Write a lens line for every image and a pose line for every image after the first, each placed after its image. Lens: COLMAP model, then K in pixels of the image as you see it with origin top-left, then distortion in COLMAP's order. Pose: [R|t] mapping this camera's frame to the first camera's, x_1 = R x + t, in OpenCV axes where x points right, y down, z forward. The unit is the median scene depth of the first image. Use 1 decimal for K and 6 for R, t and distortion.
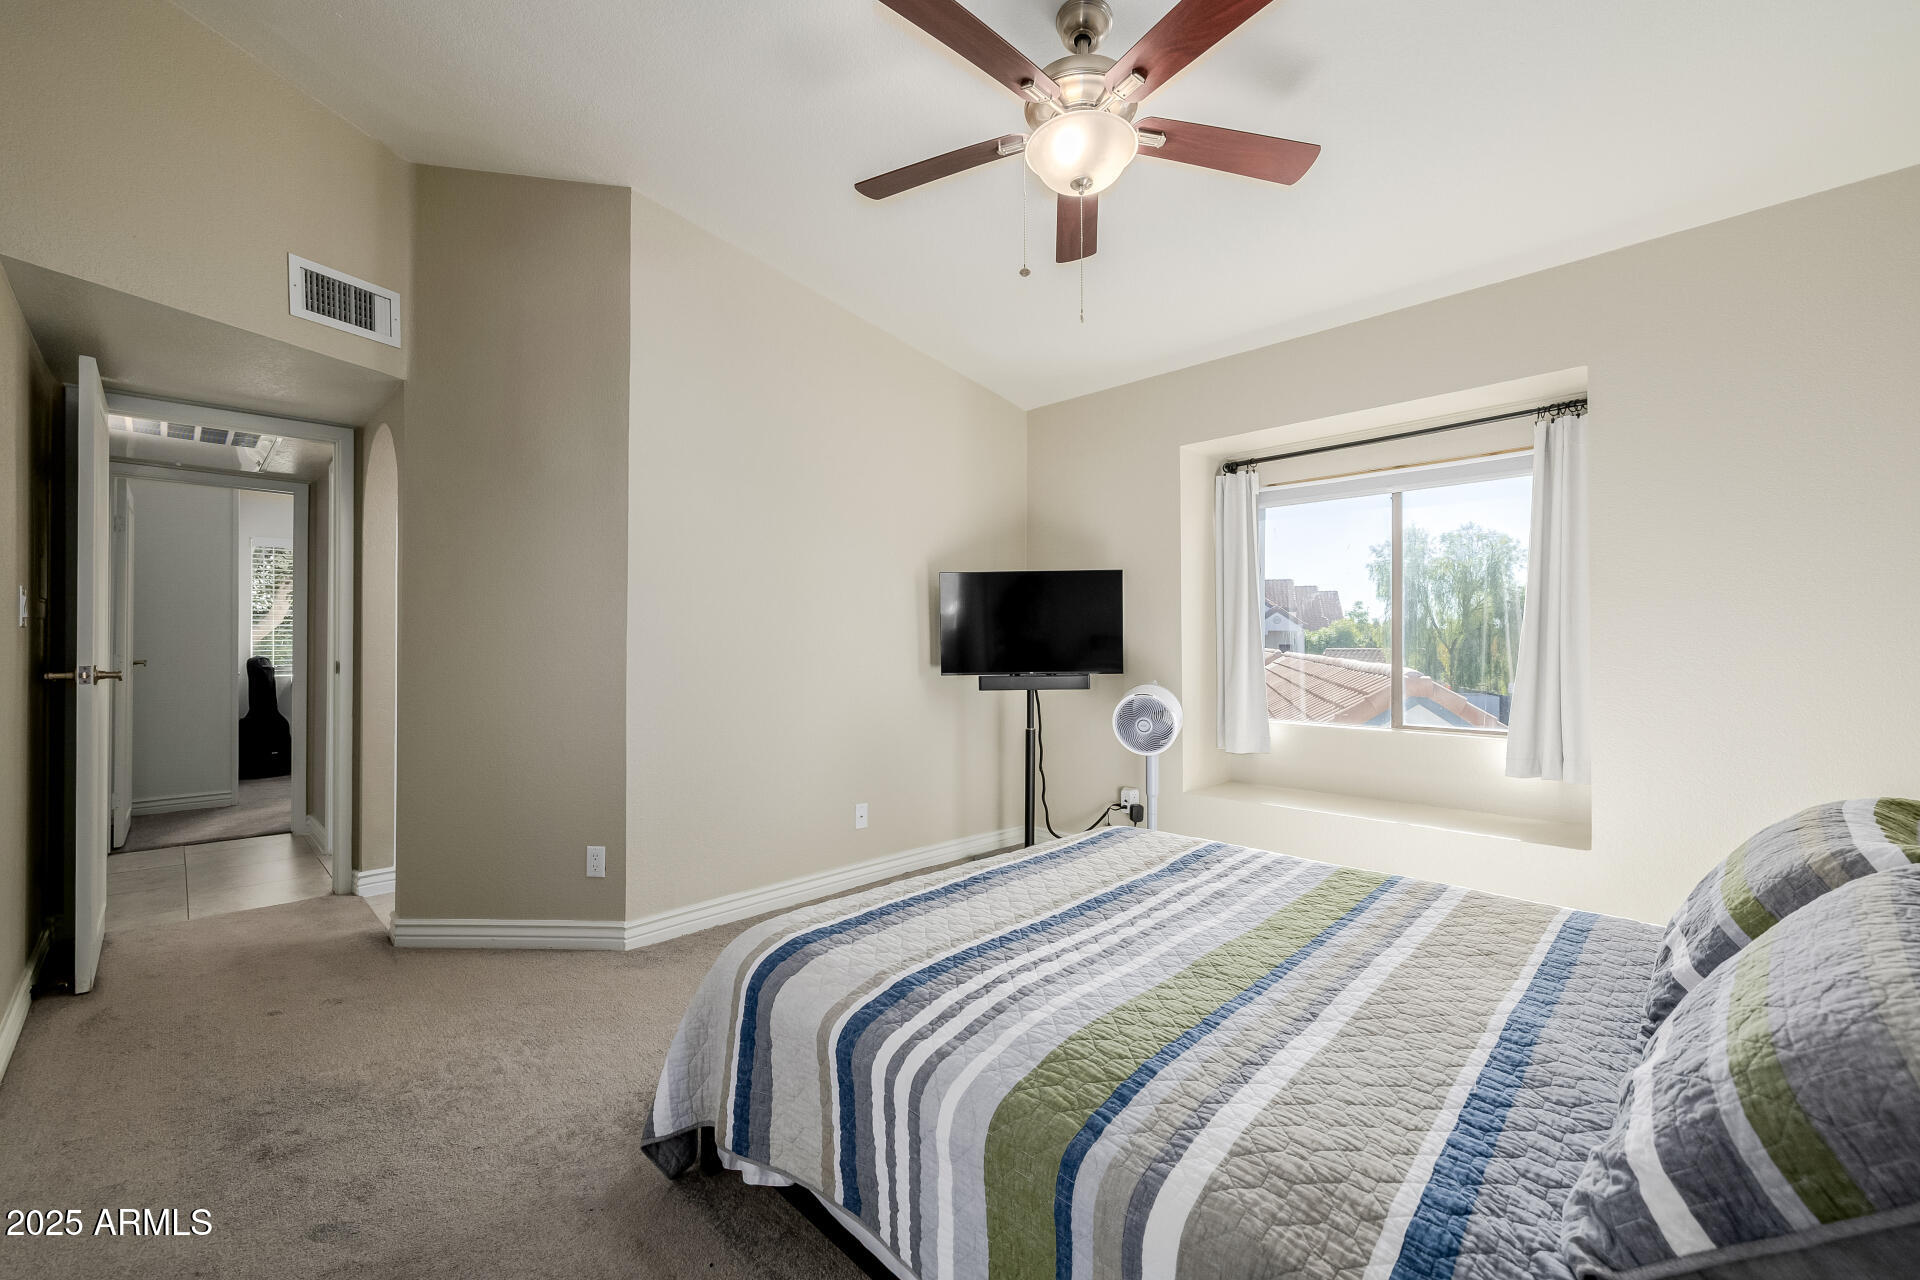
lens RADIAL K [[790.4, 0, 964.6], [0, 790.4, 639.9], [0, 0, 1]] dist [0.003076, 0.000125]
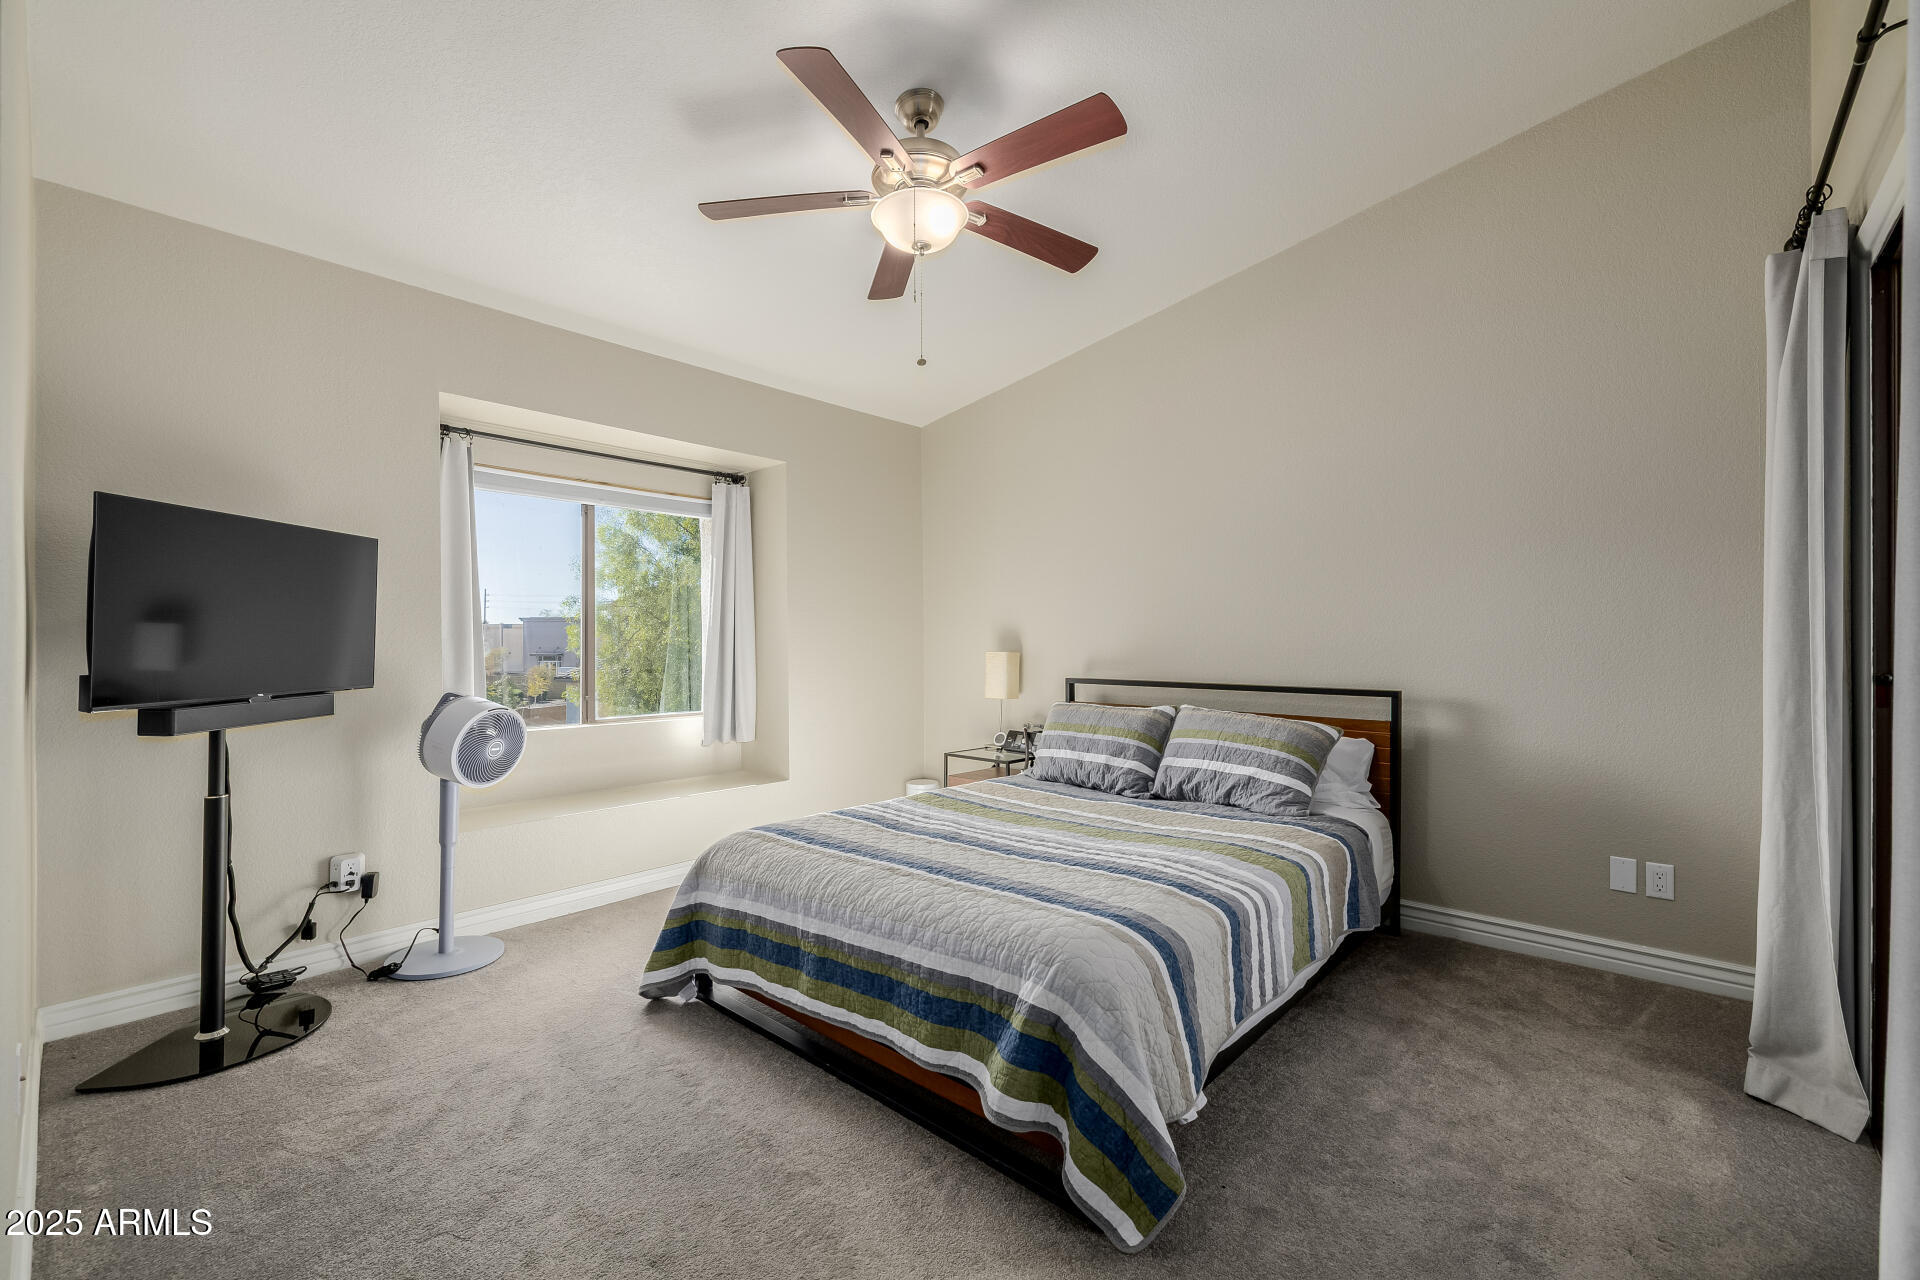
lens RADIAL K [[790.4, 0, 955.3], [0, 790.4, 641.3], [0, 0, 1]] dist [0.003076, 0.000125]
pose [[-0.041787, 0.004928, 0.999114, -0.673314], [-0.009305, 0.999943, -0.005322, 0.001262], [-0.999083, -0.009519, -0.041739, 0.667184]]
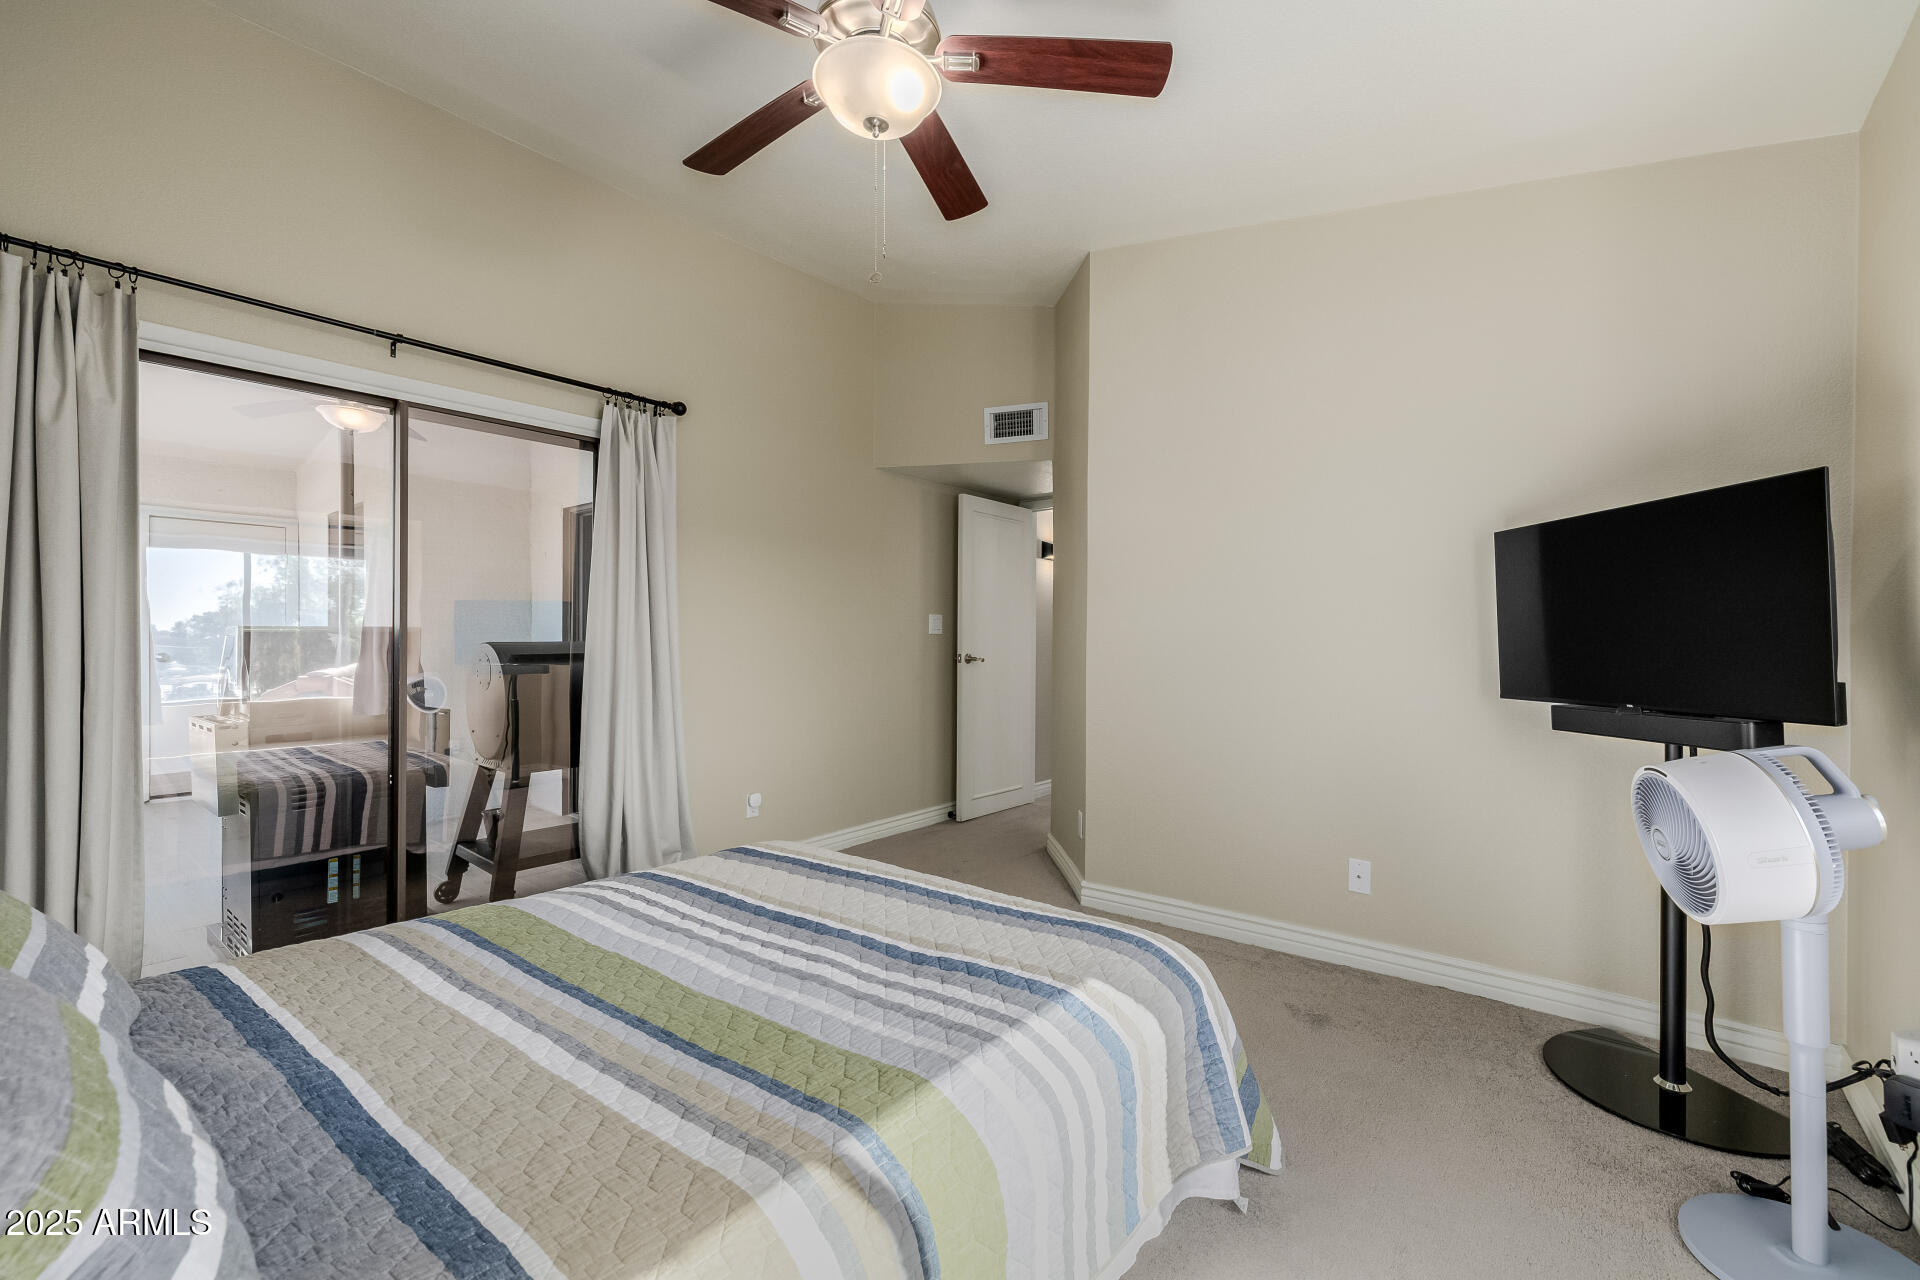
lens RADIAL K [[790.4, 0, 970.9], [0, 790.4, 637.7], [0, 0, 1]] dist [0.003076, 0.000125]
pose [[0.129118, 0.001004, -0.991629, 0.707855], [0.004705, 0.999988, 0.001626, -0.007405], [0.991618, -0.004875, 0.129111, 0.674012]]
